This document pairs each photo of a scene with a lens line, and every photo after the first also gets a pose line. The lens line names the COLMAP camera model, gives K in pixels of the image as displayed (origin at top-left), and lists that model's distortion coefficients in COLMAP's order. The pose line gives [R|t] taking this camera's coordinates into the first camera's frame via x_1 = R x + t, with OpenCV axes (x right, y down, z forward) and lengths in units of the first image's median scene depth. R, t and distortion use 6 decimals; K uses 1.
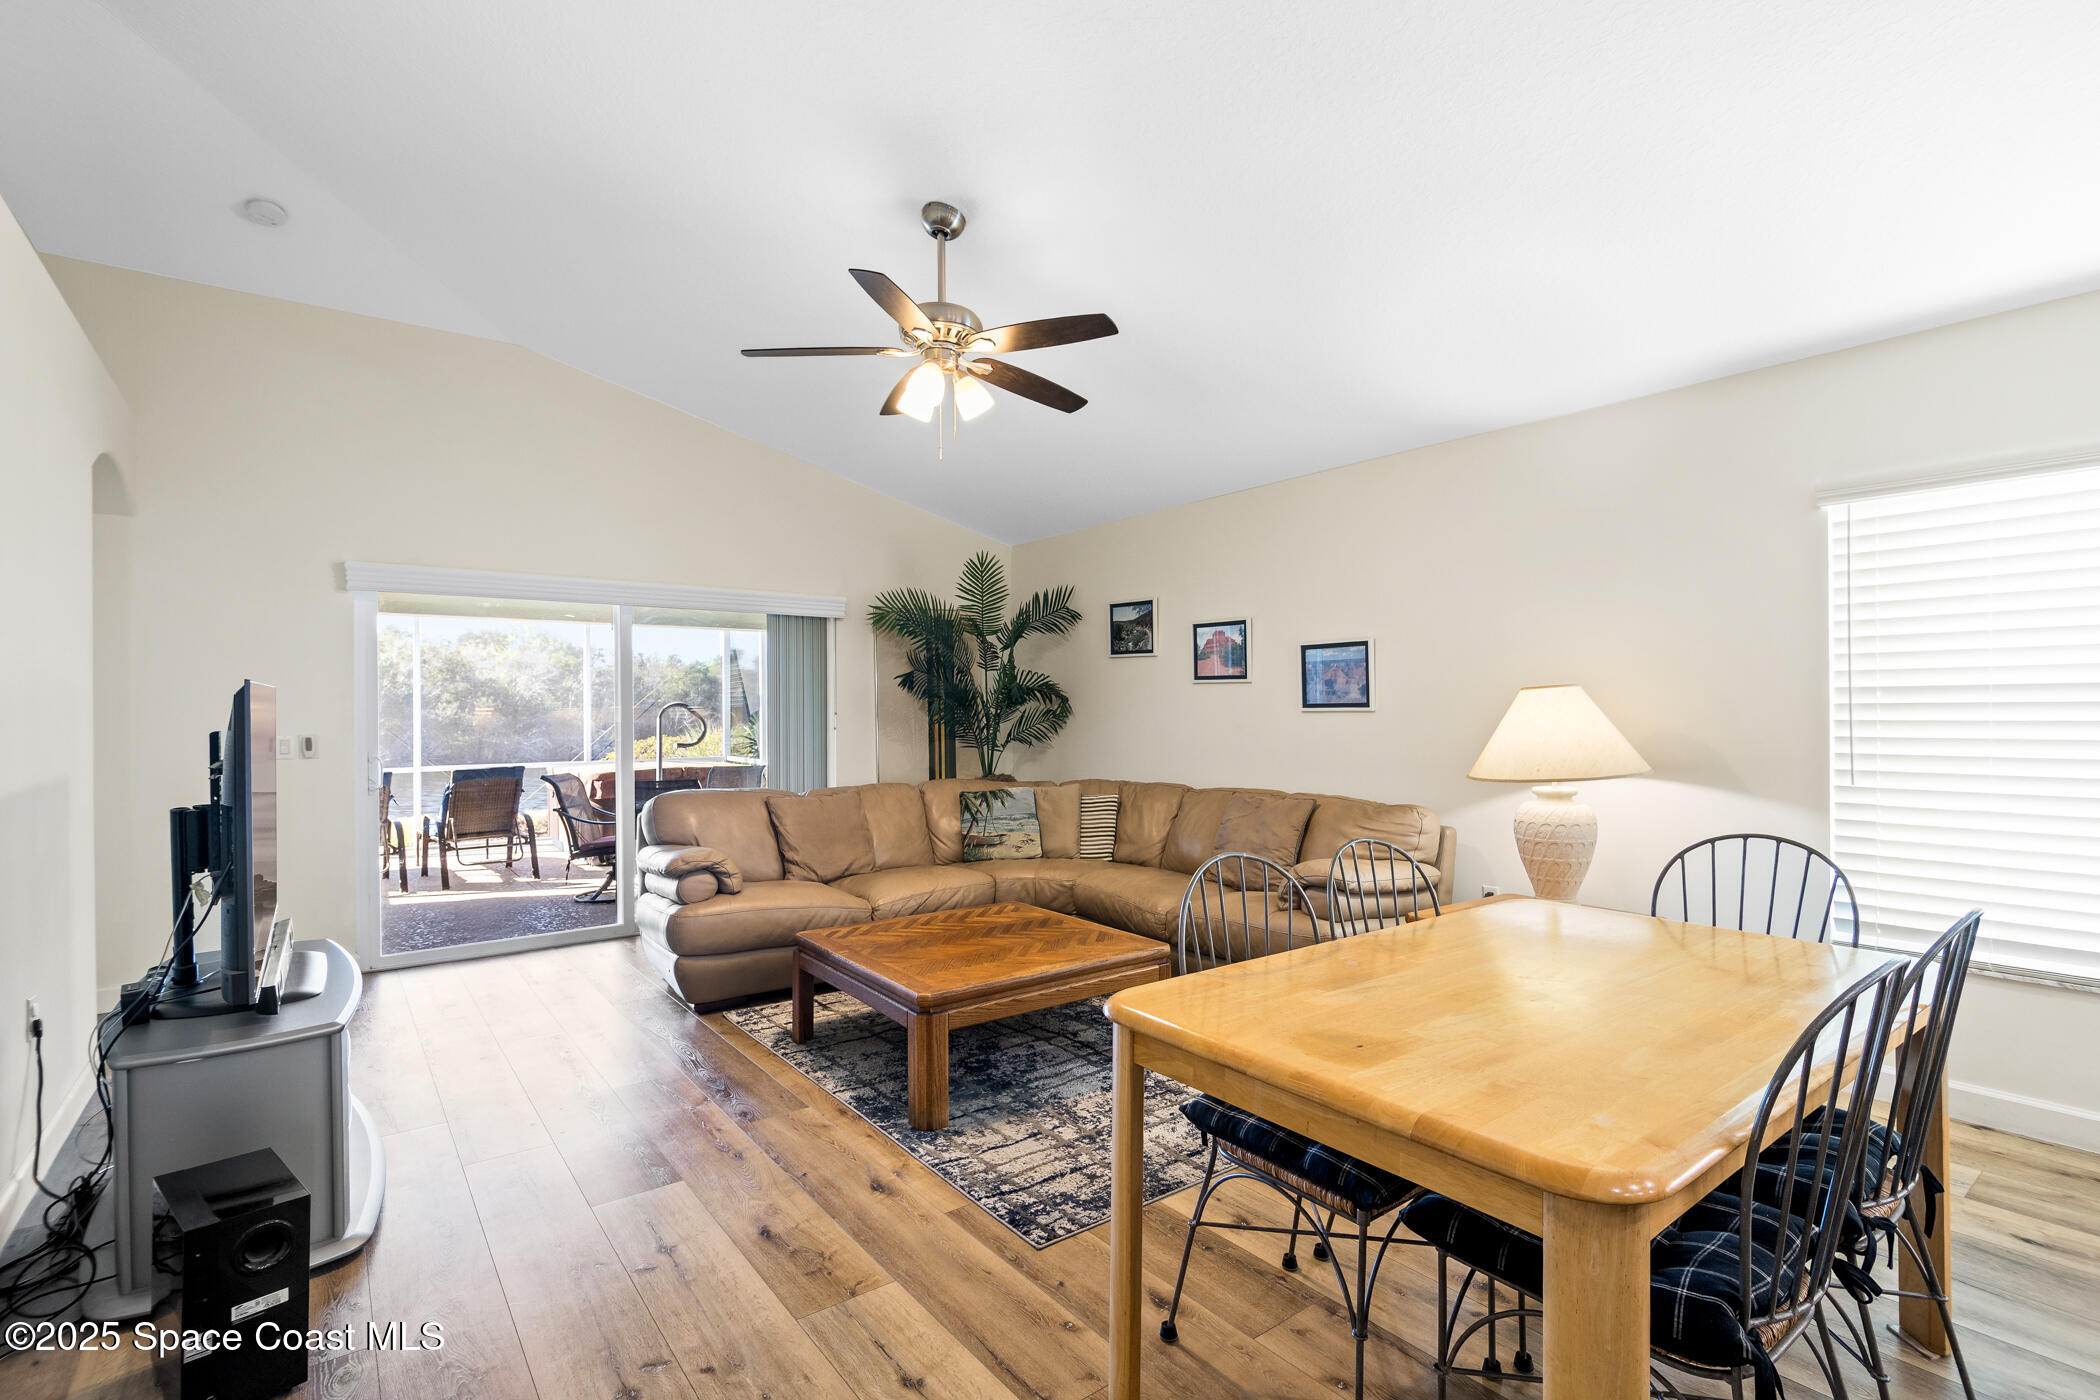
lens RADIAL K [[958.9, 0, 1019.6], [0, 958.9, 711.3], [0, 0, 1]] dist [-0.001446, -0.002551]
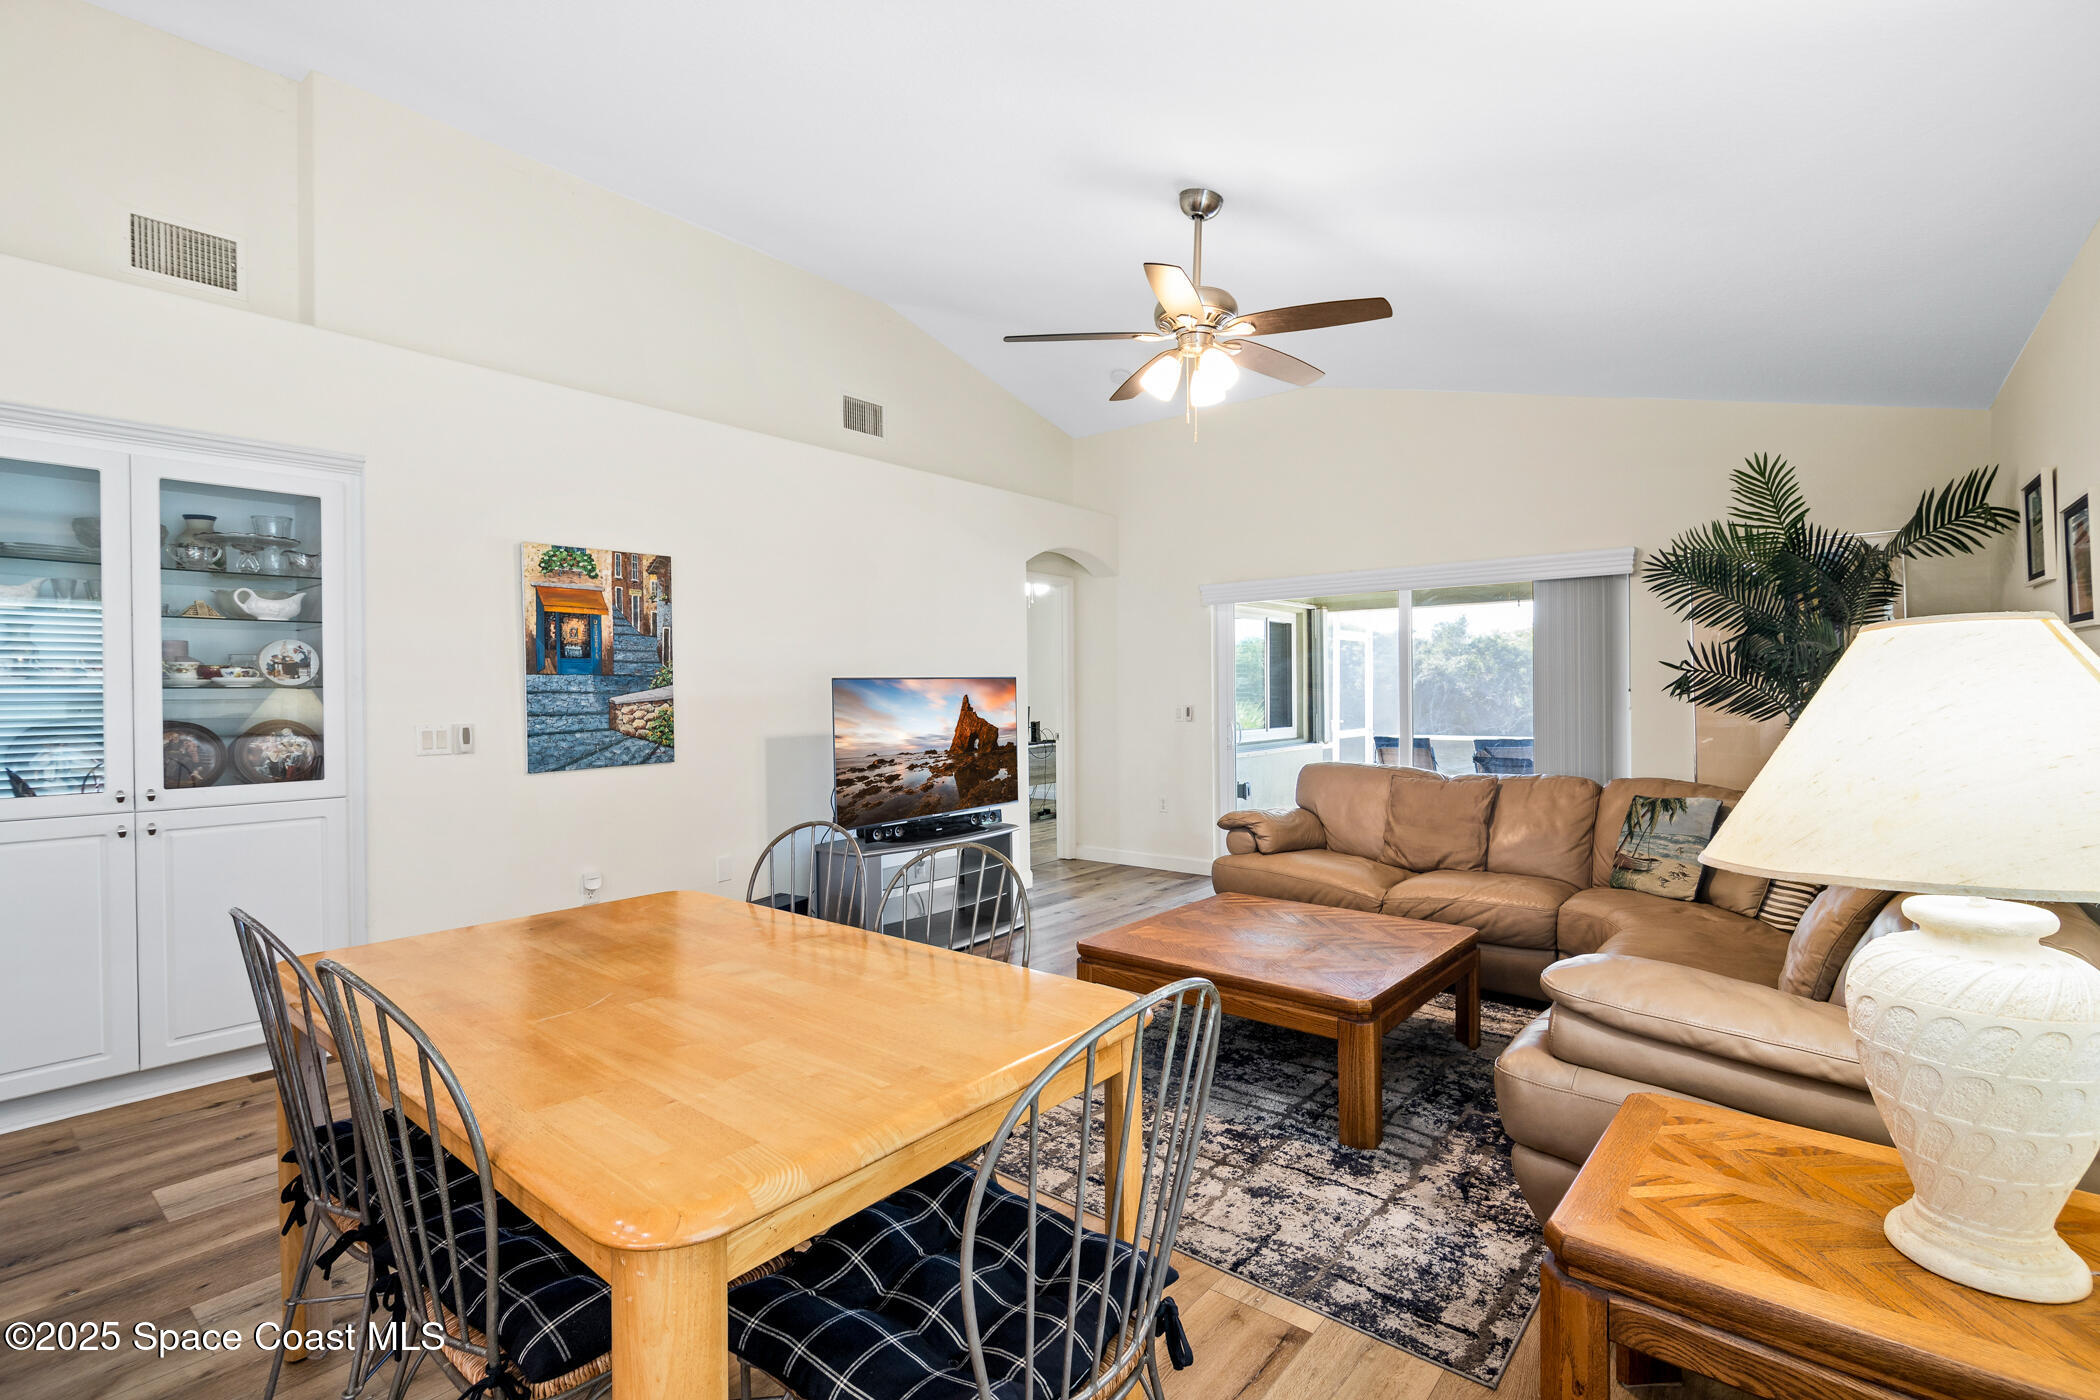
lens RADIAL K [[958.9, 0, 1088.6], [0, 958.9, 694.3], [0, 0, 1]] dist [-0.001446, -0.002551]
pose [[0.259661, 0.003053, -0.965695, 0.618168], [0.006896, 0.999964, 0.005016, -0.001856], [0.965675, -0.007962, 0.259631, 0.444658]]
